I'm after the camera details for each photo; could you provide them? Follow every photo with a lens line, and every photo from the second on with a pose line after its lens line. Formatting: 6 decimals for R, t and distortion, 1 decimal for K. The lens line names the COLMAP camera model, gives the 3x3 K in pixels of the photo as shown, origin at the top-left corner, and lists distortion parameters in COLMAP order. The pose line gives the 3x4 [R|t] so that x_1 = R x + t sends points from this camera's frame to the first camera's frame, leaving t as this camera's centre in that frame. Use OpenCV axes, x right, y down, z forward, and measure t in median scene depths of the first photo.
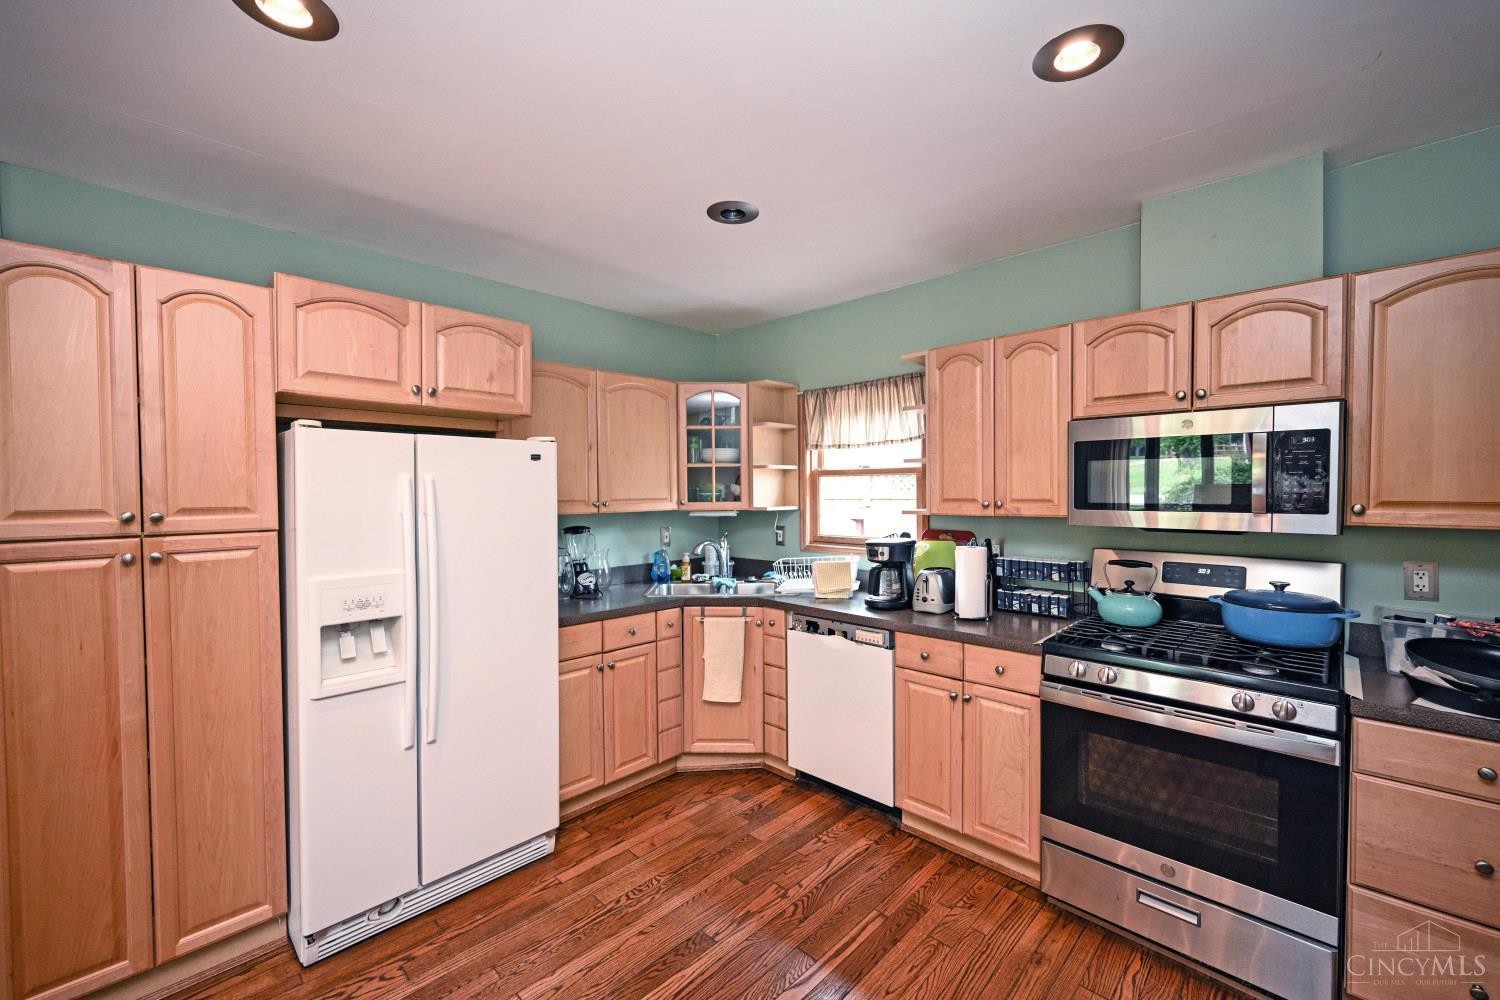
lens RADIAL K [[602.0, 0, 755.1], [0, 602.0, 505.7], [0, 0, 1]] dist [-0.001391, -0.000046]
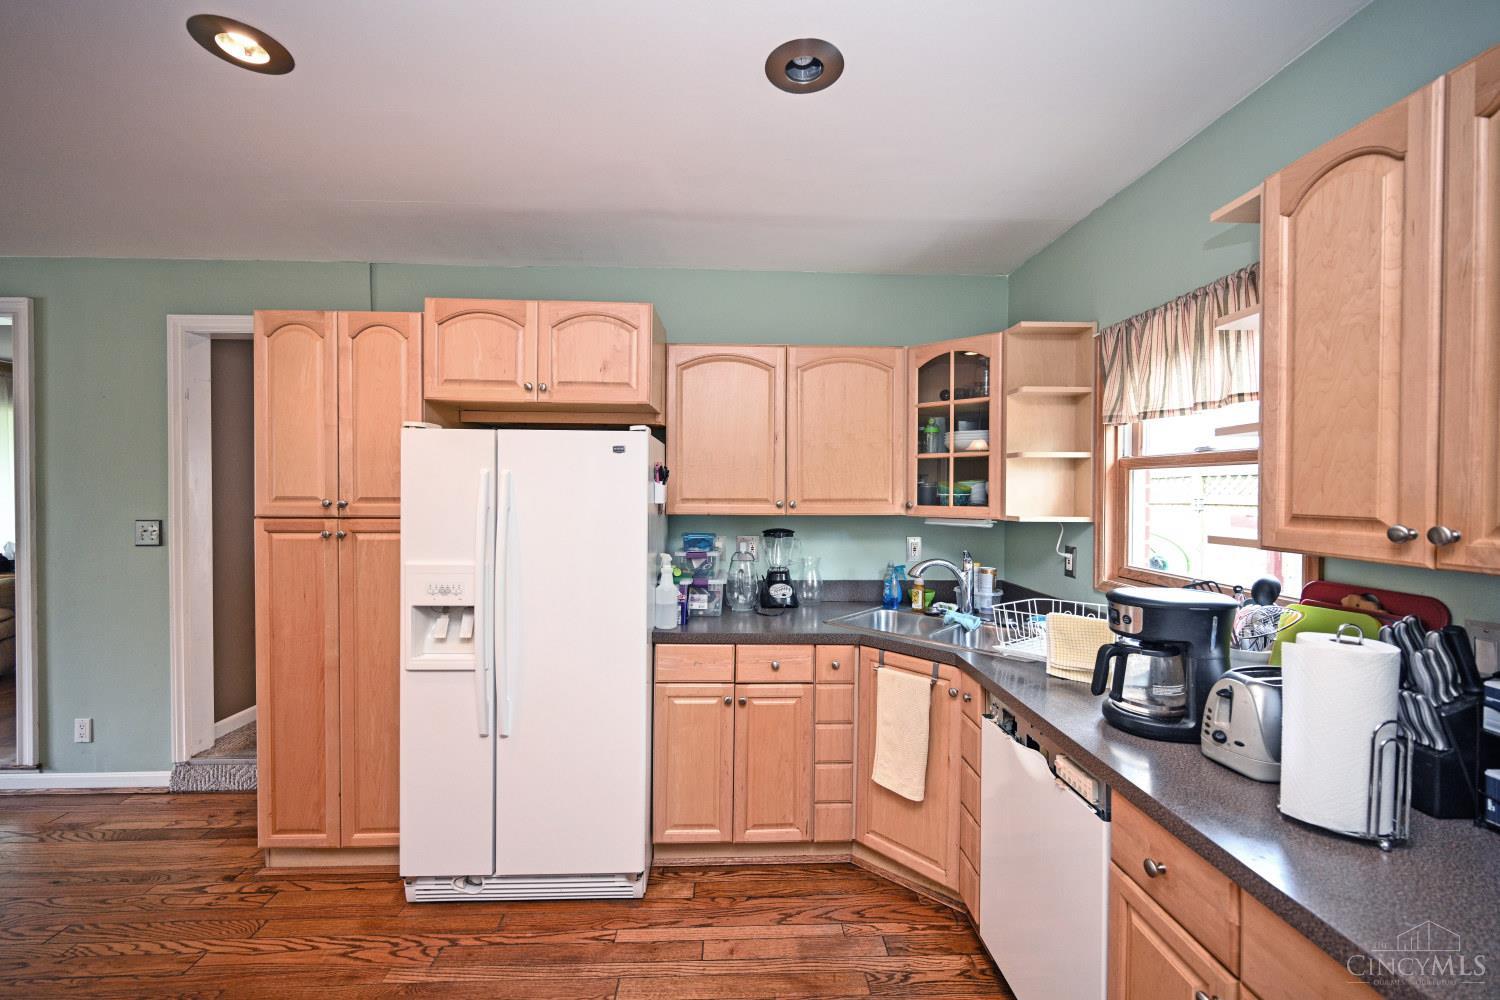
lens RADIAL K [[590.8, 0, 750.0], [0, 590.8, 500.0], [0, 0, 1]] dist [0.000298, 0.000130]
pose [[0.721320, 0.024002, -0.692185, 0.321499], [-0.029206, 0.999564, 0.004225, -0.012373], [0.691985, 0.017169, 0.721707, 0.423218]]
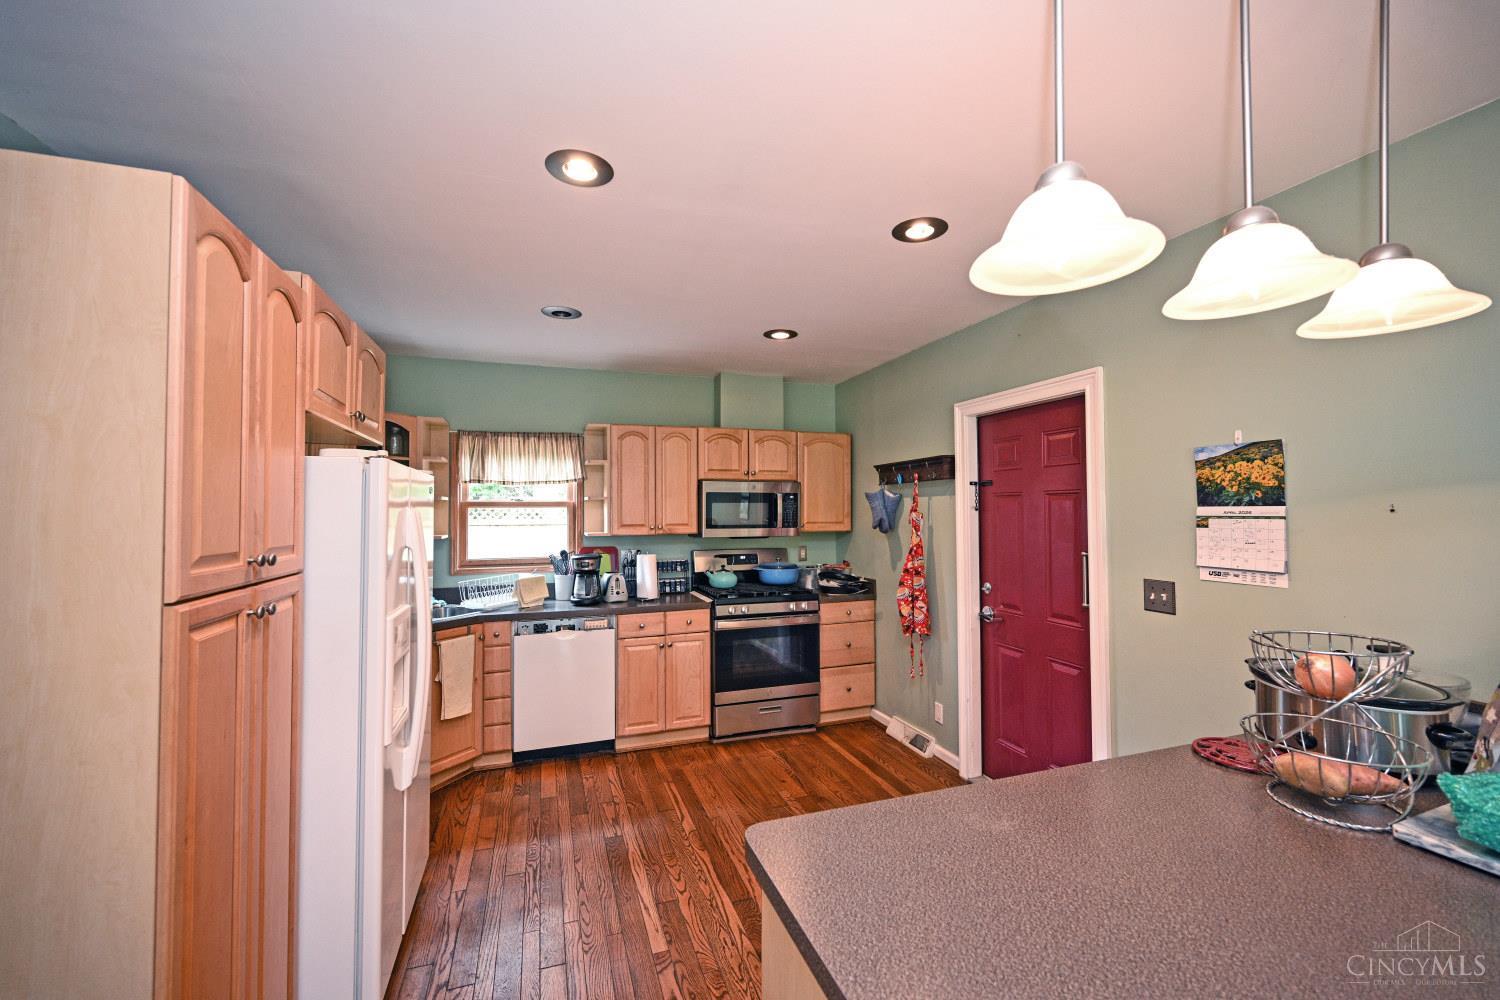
lens RADIAL K [[602.5, 0, 750.0], [0, 602.5, 500.0], [0, 0, 1]] dist [0.002819, 0.000210]
pose [[0.453881, 0.020121, 0.890835, -0.872973], [0.026621, 0.998993, -0.036128, -0.009728], [-0.890664, 0.040113, 0.452888, 0.031775]]
